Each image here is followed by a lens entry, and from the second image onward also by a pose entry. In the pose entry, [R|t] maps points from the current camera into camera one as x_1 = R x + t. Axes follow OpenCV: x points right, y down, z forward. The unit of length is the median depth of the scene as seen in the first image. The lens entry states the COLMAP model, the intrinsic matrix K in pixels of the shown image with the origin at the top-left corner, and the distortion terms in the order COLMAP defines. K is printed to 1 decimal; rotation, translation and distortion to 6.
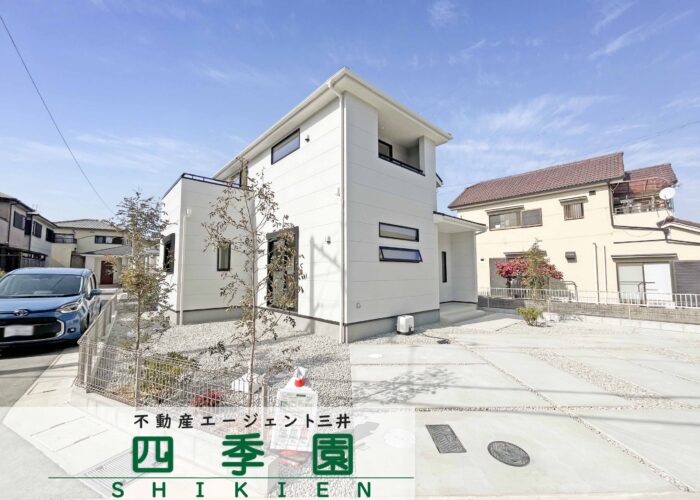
lens RADIAL K [[285.8, 0, 351.3], [0, 285.8, 248.3], [0, 0, 1]] dist [-0.000780, 0.000175]
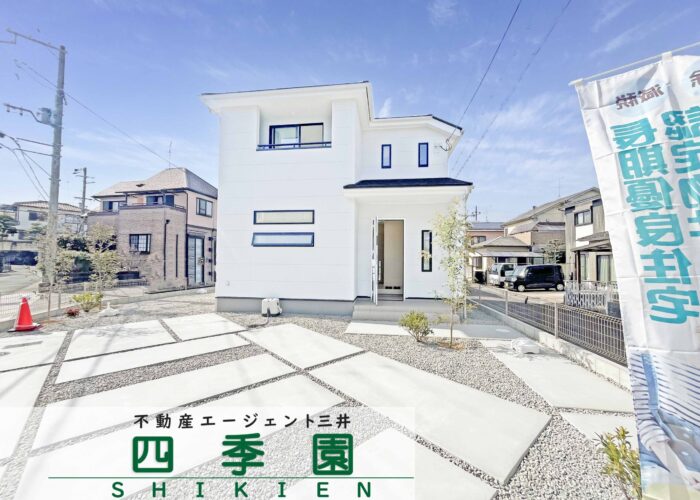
lens RADIAL K [[285.8, 0, 351.3], [0, 285.8, 248.3], [0, 0, 1]] dist [-0.000780, 0.000175]
pose [[0.646728, -0.027207, -0.762235, 0.945981], [0.059609, 0.998110, 0.014950, 0.047180], [0.760388, -0.055104, 0.647127, 0.454649]]
